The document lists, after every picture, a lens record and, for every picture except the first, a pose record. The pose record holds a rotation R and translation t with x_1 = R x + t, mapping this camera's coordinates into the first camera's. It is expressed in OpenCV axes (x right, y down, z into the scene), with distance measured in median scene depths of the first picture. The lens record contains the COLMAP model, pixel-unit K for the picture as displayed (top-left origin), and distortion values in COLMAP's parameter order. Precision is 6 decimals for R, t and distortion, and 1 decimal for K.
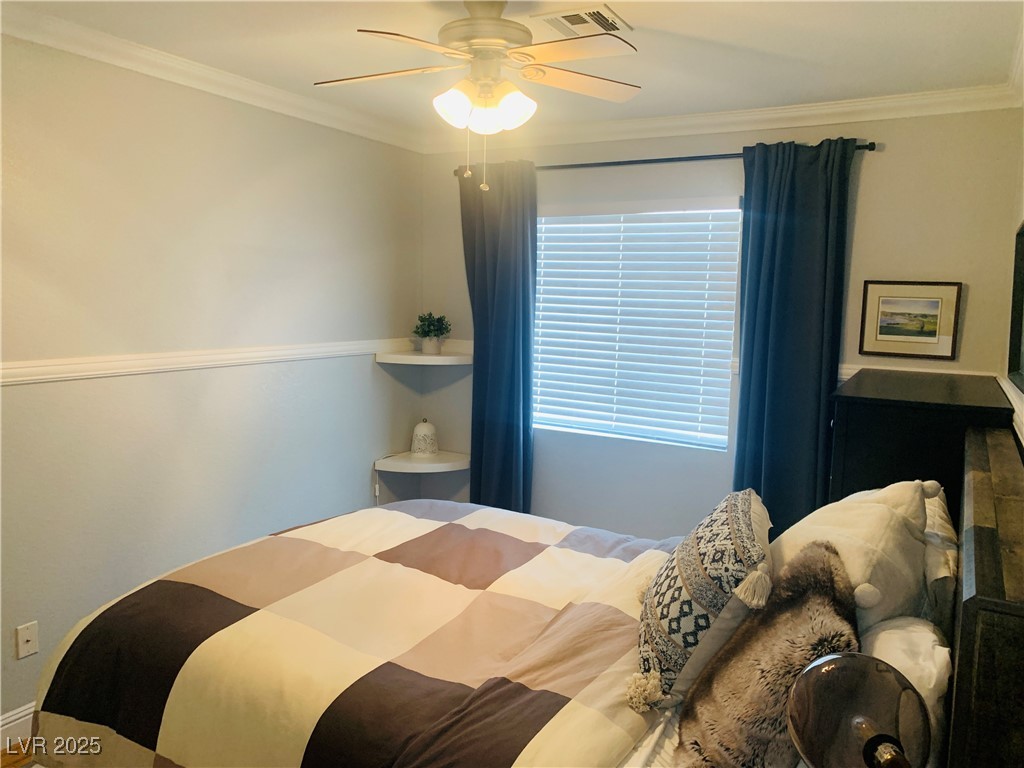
lens RADIAL K [[760.1, 0, 517.0], [0, 760.1, 384.8], [0, 0, 1]] dist [0.006785, -0.004444]
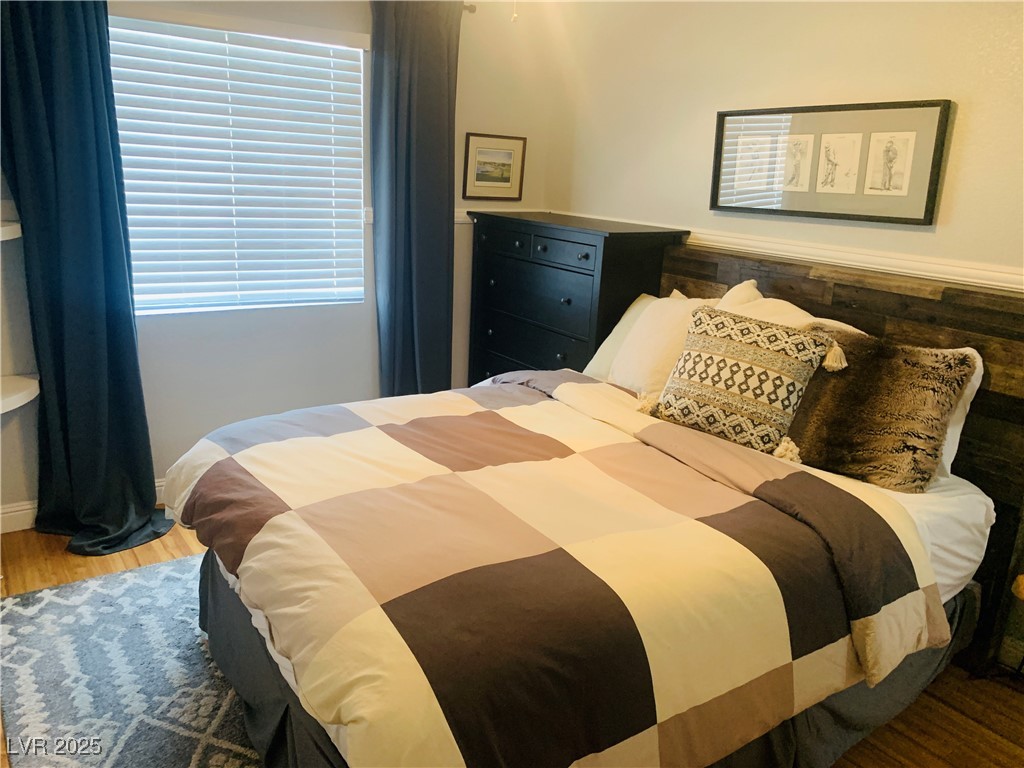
lens RADIAL K [[760.1, 0, 516.2], [0, 760.1, 385.6], [0, 0, 1]] dist [0.006785, -0.004444]
pose [[0.444116, -0.251517, 0.859942, -0.596964], [0.067702, 0.966466, 0.247708, -0.047564], [-0.893408, -0.051792, 0.446251, 0.402098]]
